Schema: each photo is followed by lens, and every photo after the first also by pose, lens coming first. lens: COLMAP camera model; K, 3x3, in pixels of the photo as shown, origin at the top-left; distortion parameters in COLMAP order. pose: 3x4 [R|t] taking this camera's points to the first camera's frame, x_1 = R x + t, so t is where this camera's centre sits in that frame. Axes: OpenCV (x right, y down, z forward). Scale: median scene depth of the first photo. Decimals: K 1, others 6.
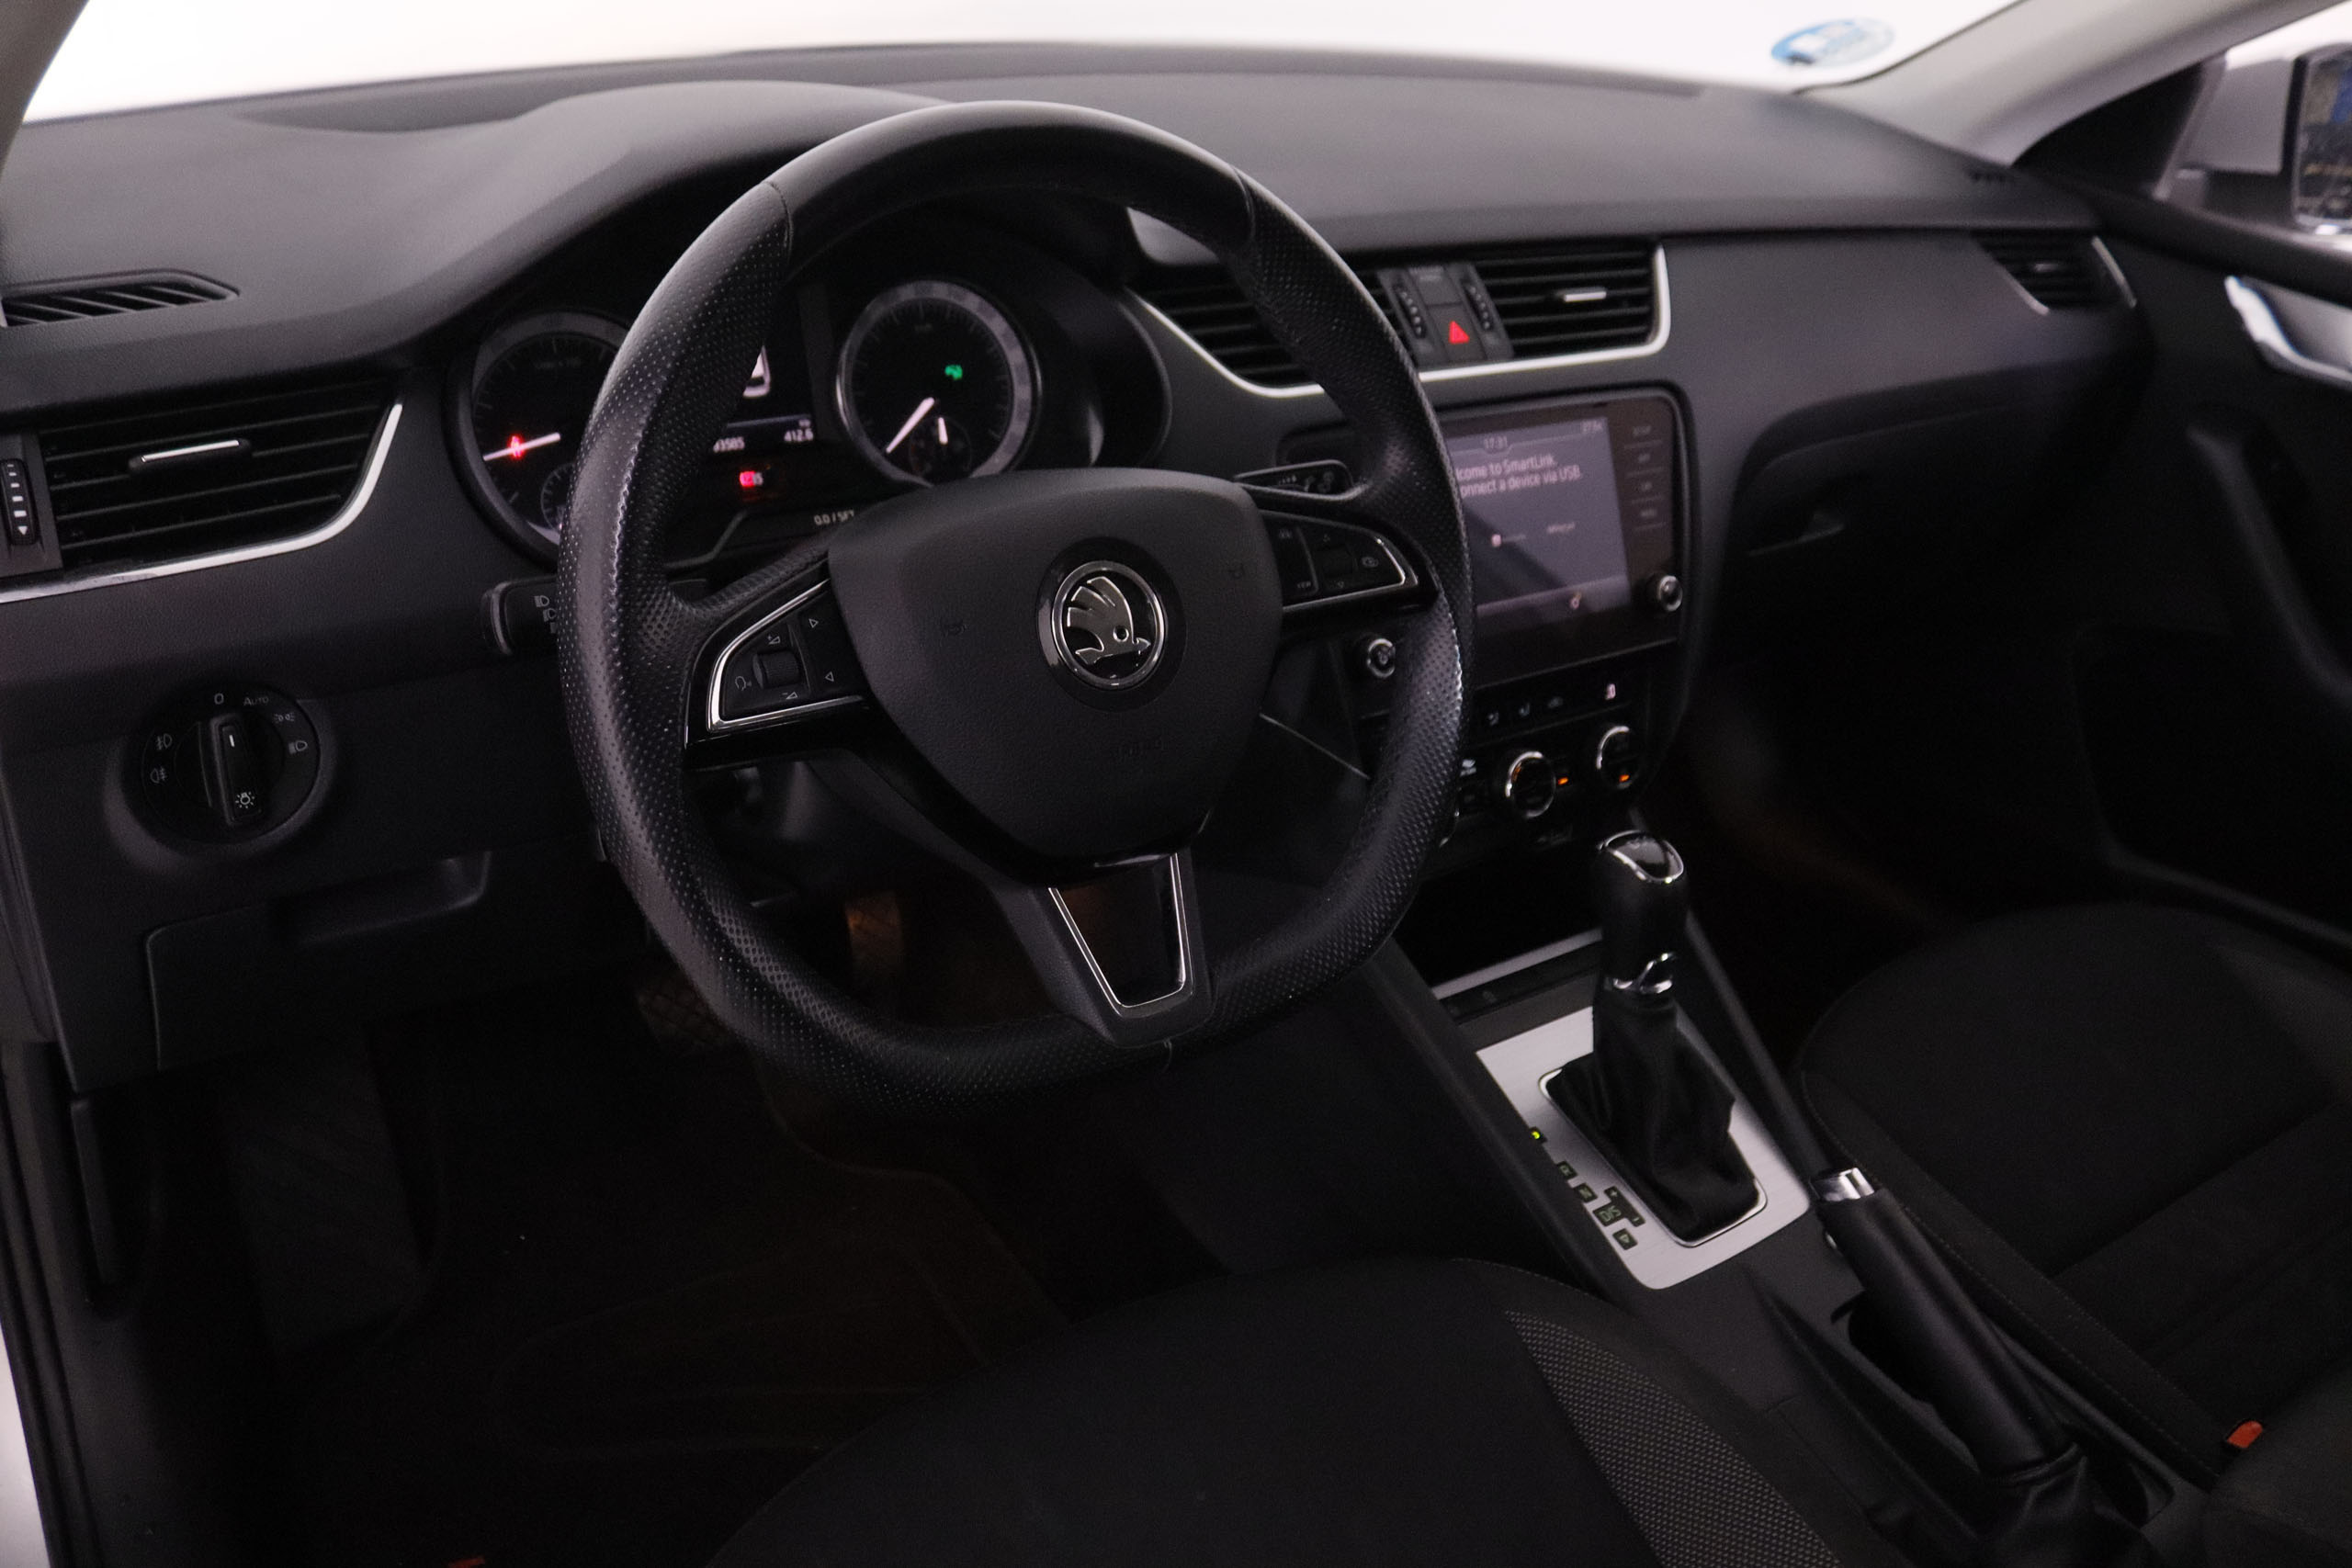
lens RADIAL K [[2012.9, 0, 1176.0], [0, 2012.9, 784.0], [0, 0, 1]] dist [-0.132678, 0.019895]
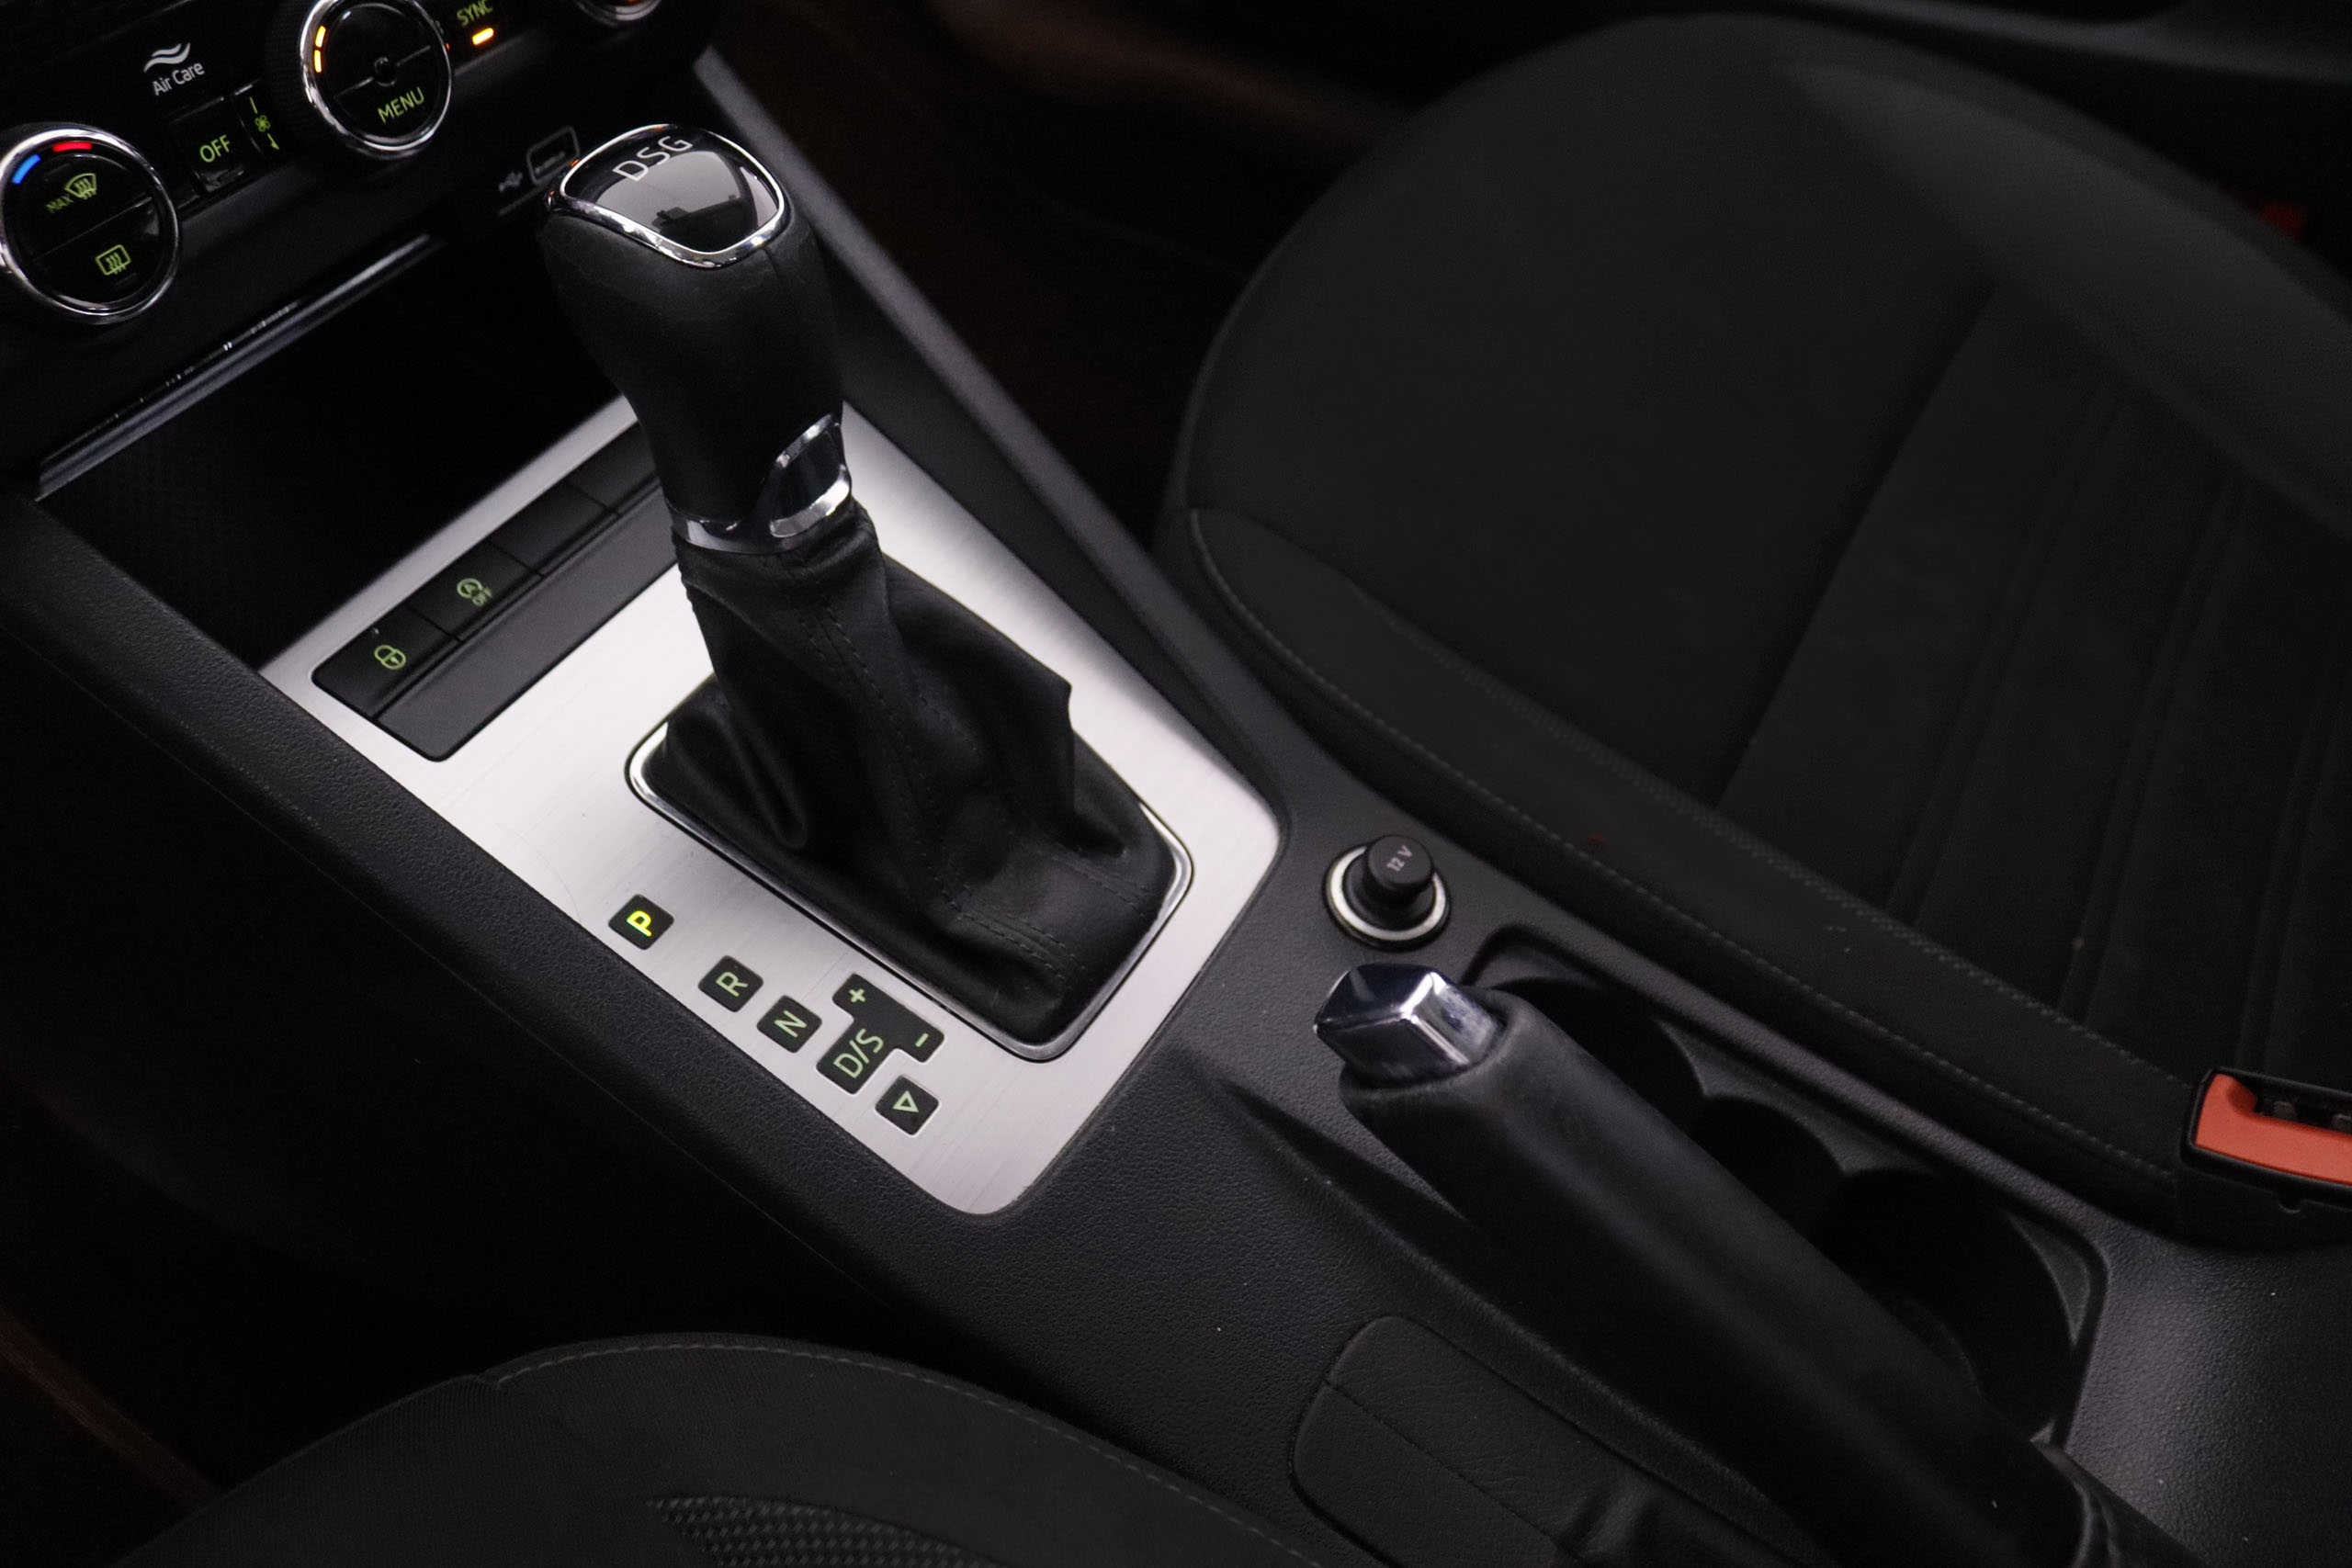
lens RADIAL K [[2012.9, 0, 1176.0], [0, 2012.9, 784.0], [0, 0, 1]] dist [-0.132678, 0.019895]
pose [[0.915134, -0.322371, 0.242087, 0.192651], [0.212457, 0.895977, 0.389985, 0.010789], [-0.342624, -0.305455, 0.888429, 0.604144]]
